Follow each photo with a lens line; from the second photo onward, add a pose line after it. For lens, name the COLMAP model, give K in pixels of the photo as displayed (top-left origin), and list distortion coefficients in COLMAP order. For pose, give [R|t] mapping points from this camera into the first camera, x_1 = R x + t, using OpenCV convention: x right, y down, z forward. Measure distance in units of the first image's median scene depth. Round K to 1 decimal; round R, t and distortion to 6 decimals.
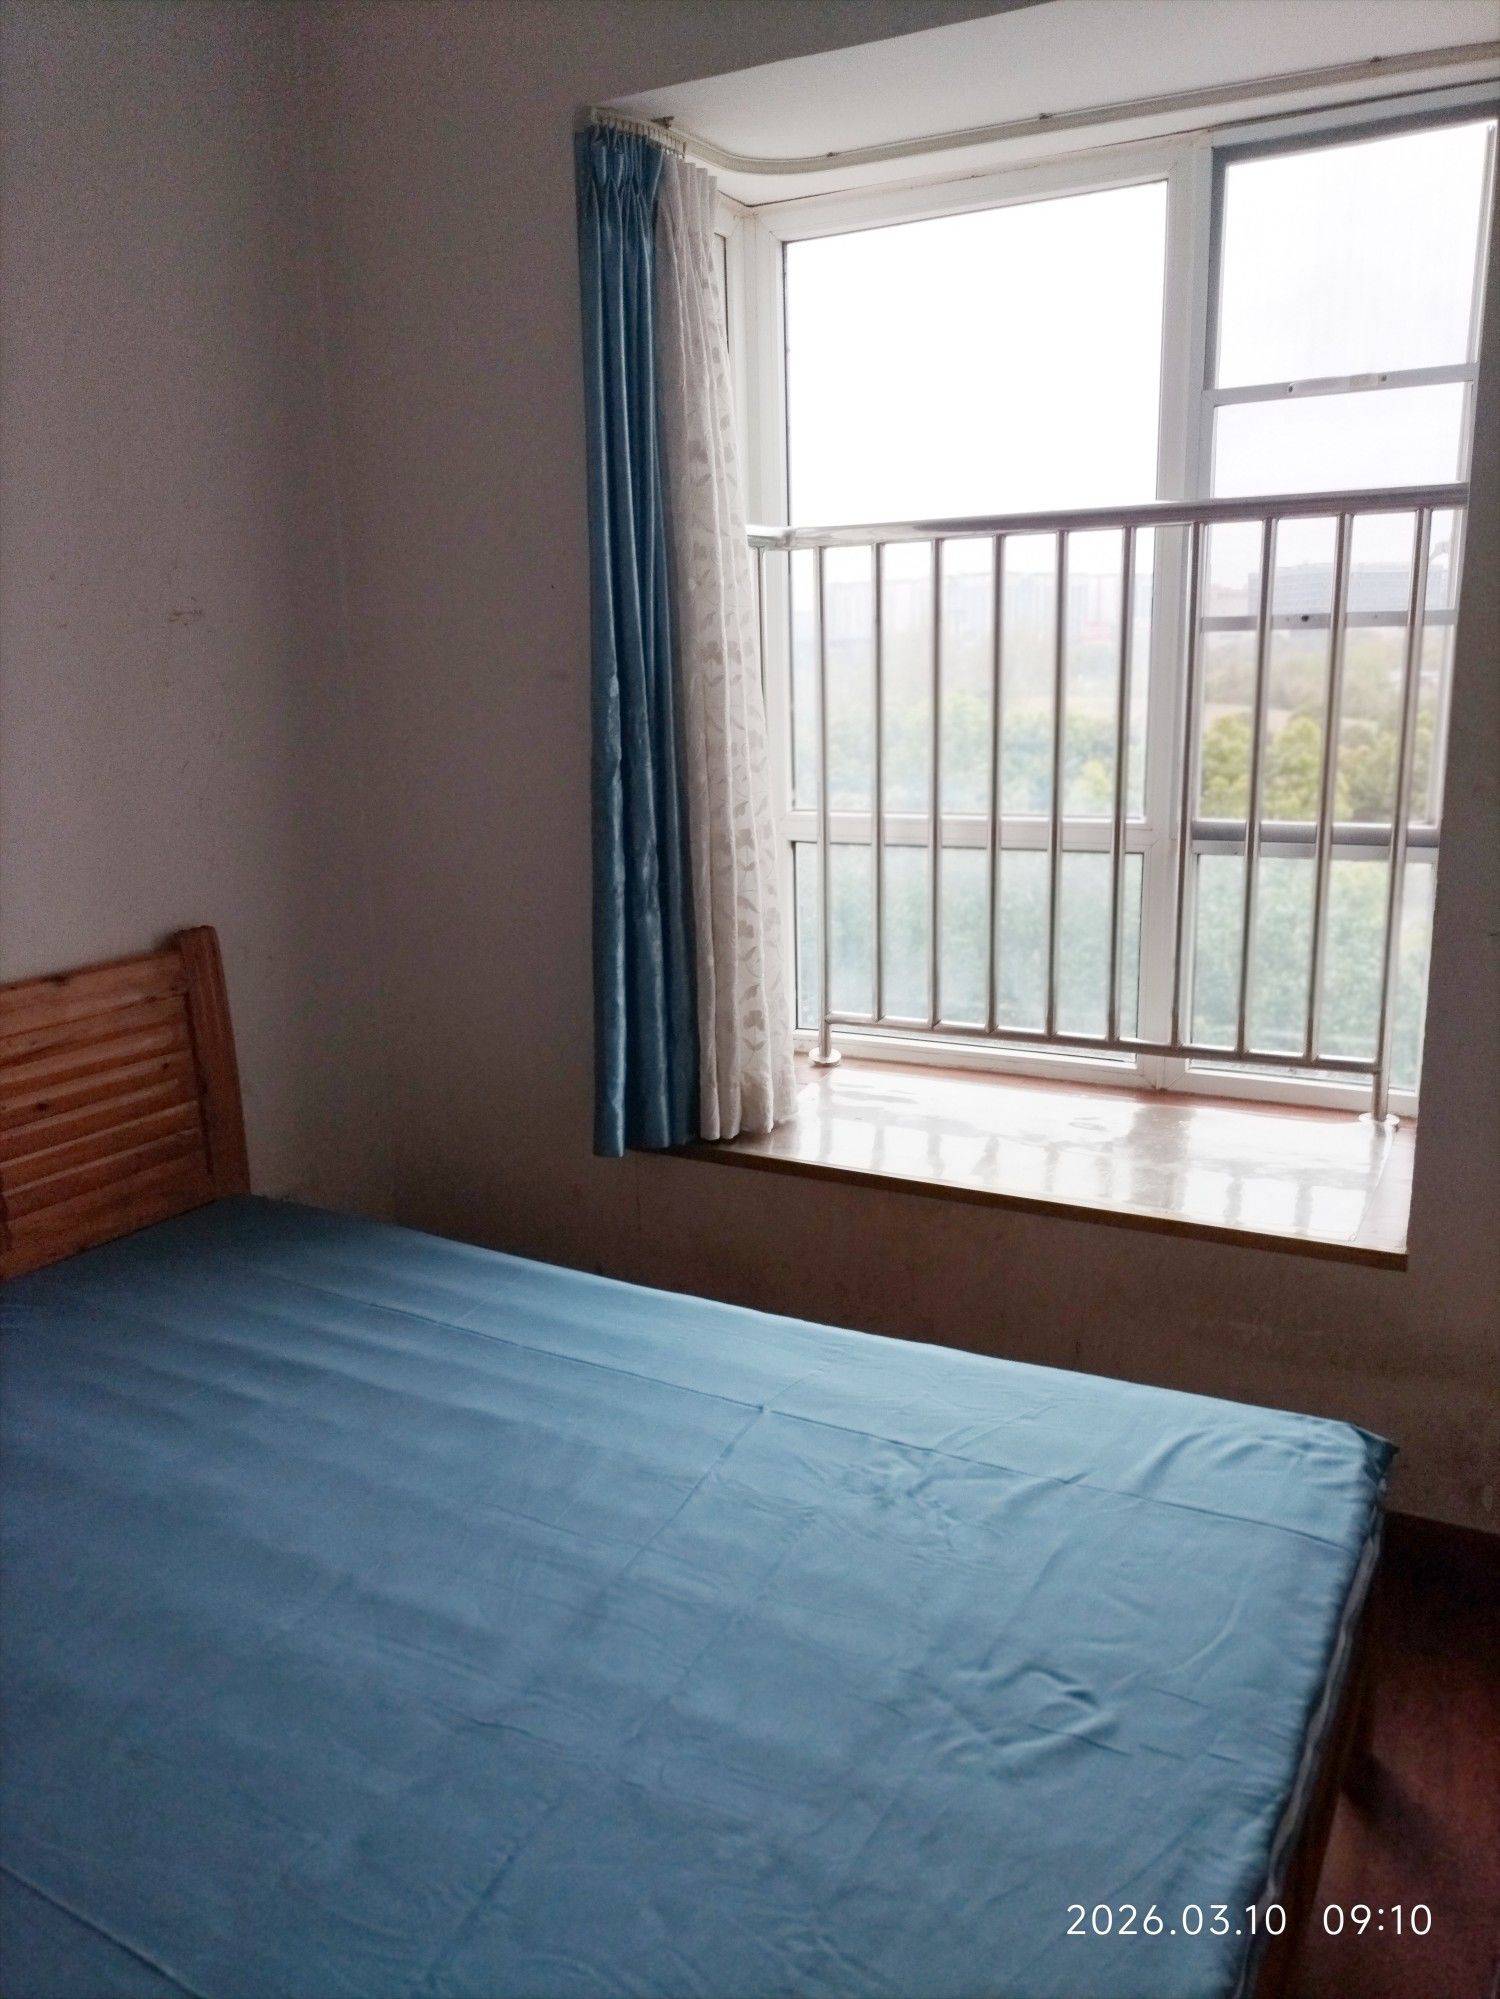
lens RADIAL K [[1493.9, 0, 743.5], [0, 1493.9, 997.3], [0, 0, 1]] dist [0.007777, -0.002329]
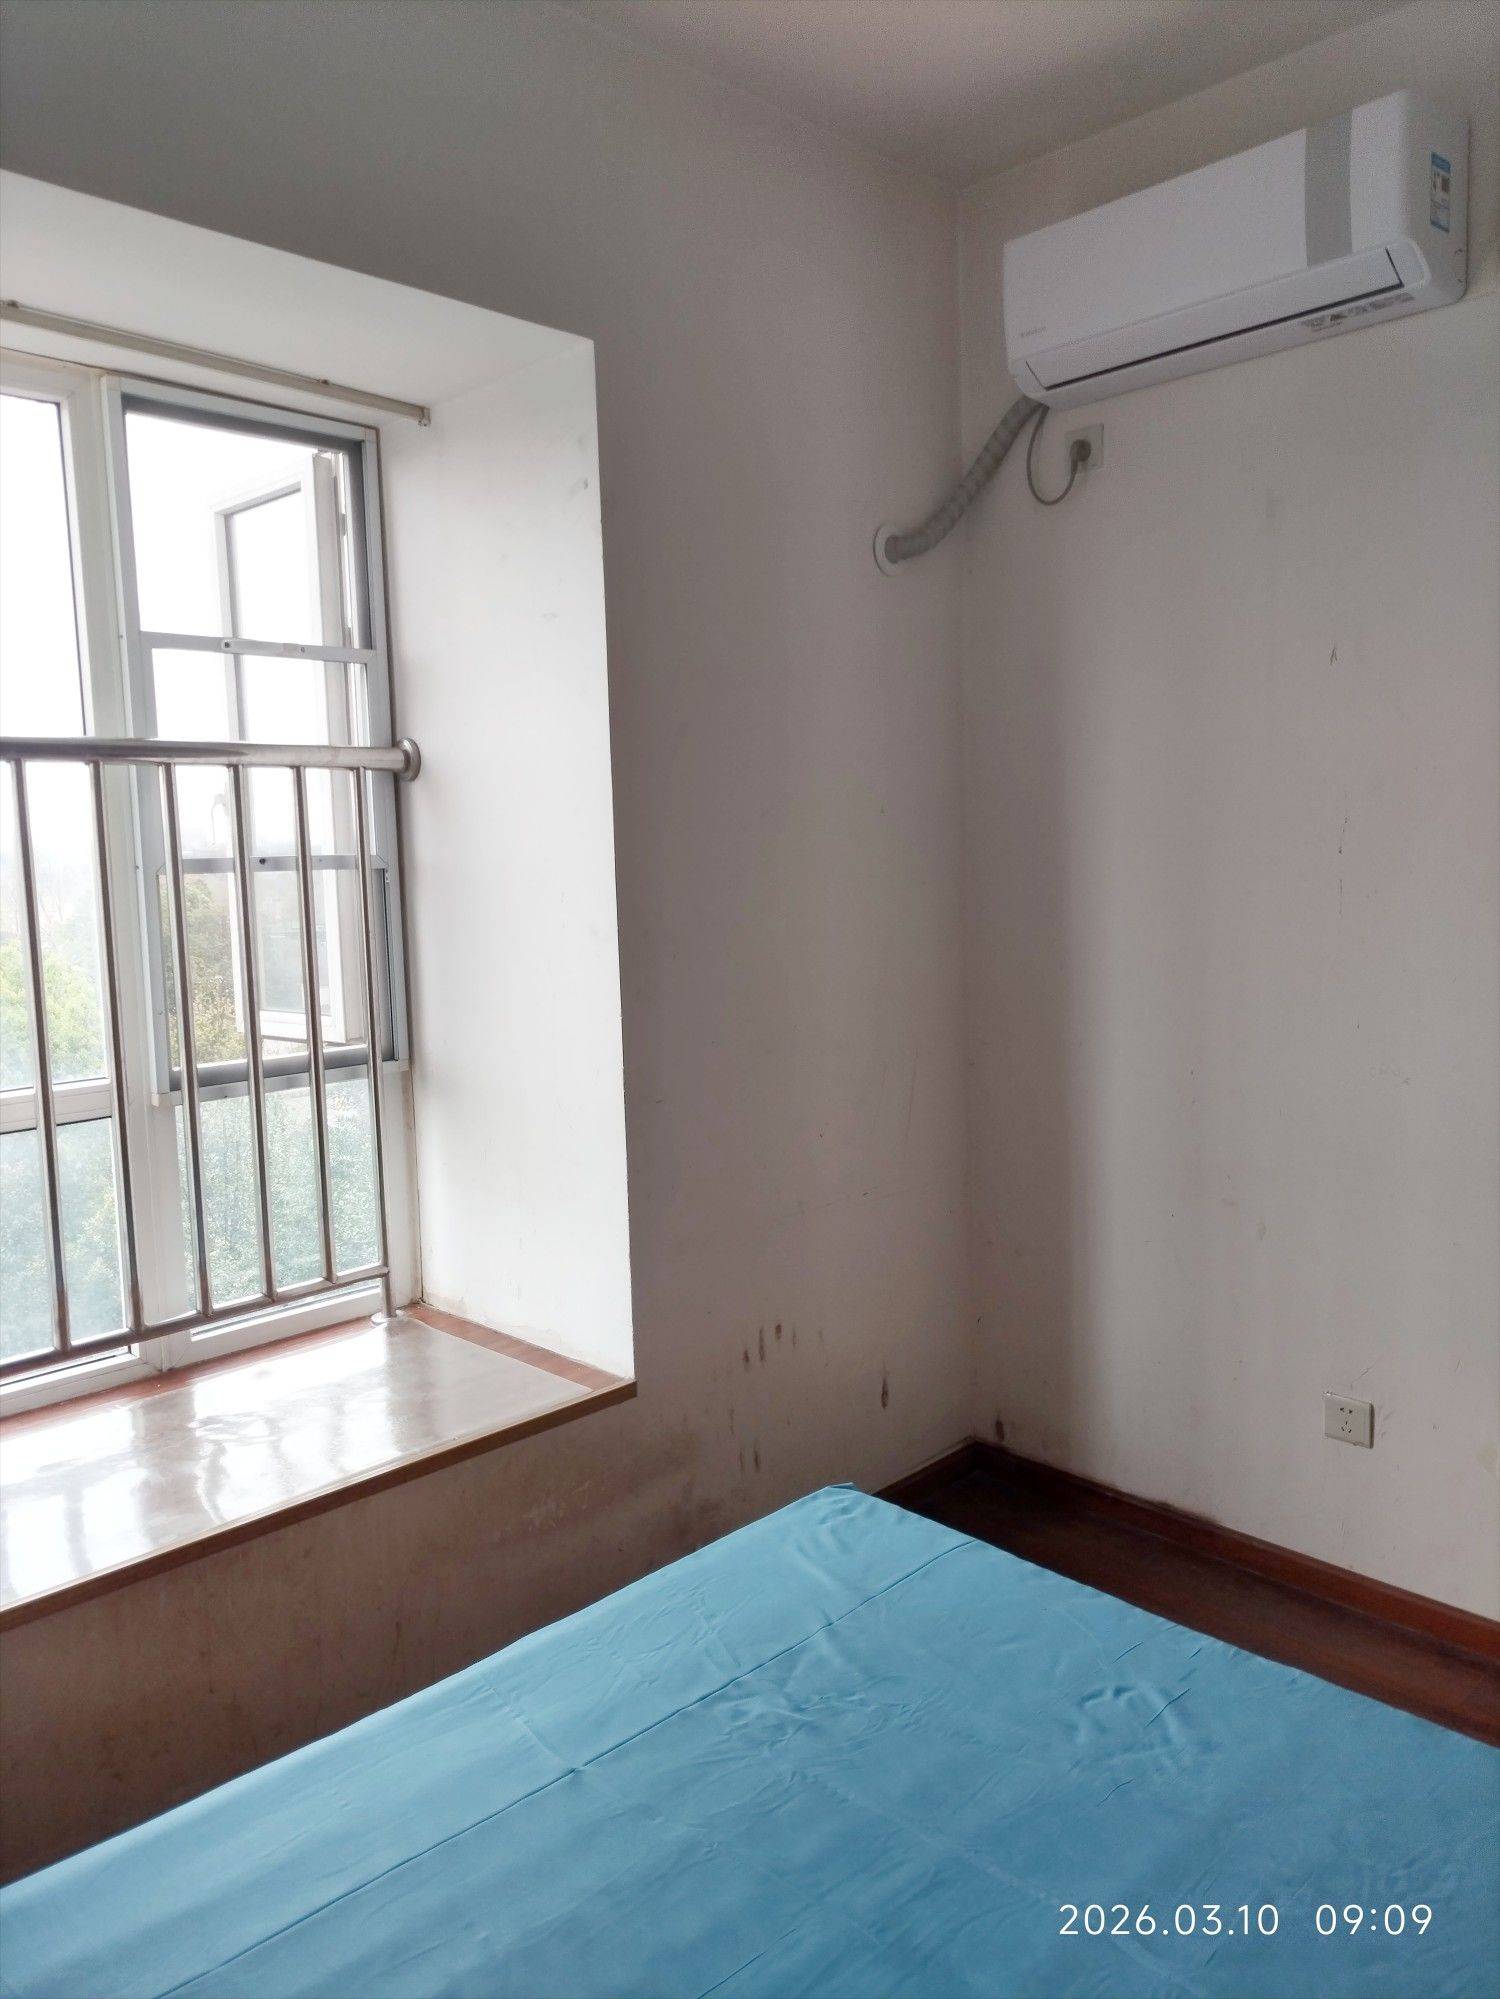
lens RADIAL K [[1493.9, 0, 743.5], [0, 1493.9, 997.3], [0, 0, 1]] dist [0.007777, -0.002329]
pose [[0.290051, -0.077098, 0.953900, -0.527433], [0.237593, 0.971345, 0.006264, -0.091342], [-0.927049, 0.224823, 0.300058, 0.414169]]
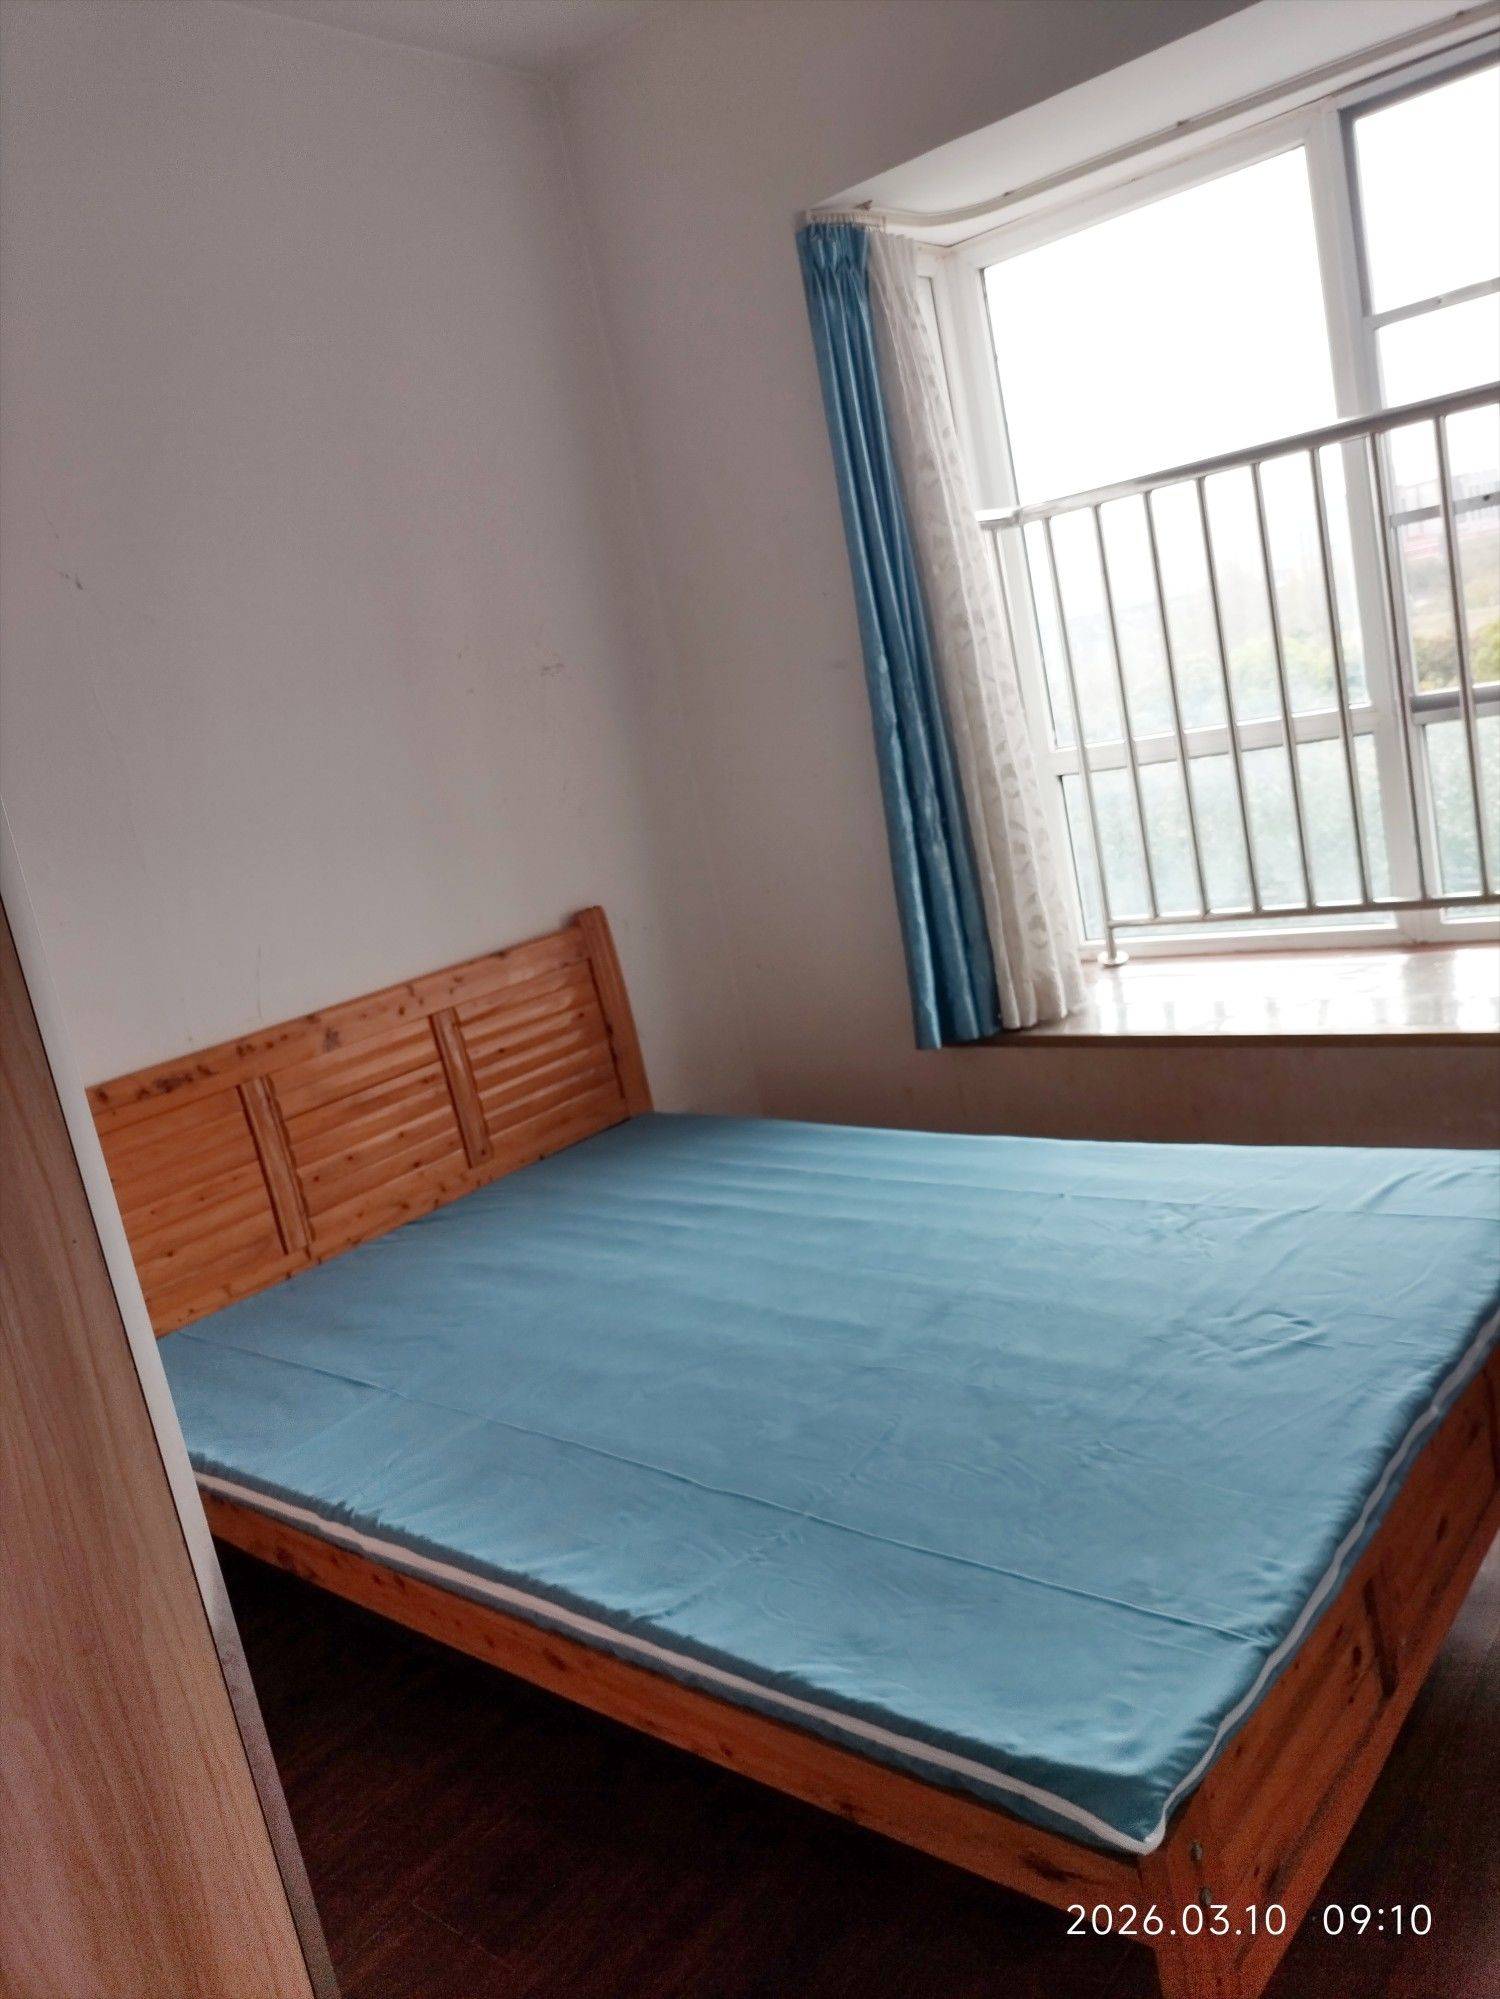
lens RADIAL K [[1493.9, 0, 743.5], [0, 1493.9, 997.3], [0, 0, 1]] dist [0.007777, -0.002329]
pose [[0.968084, -0.125378, -0.217010, 0.034424], [0.125216, 0.992023, -0.014557, 0.066813], [0.217104, -0.013081, 0.976061, -0.226325]]
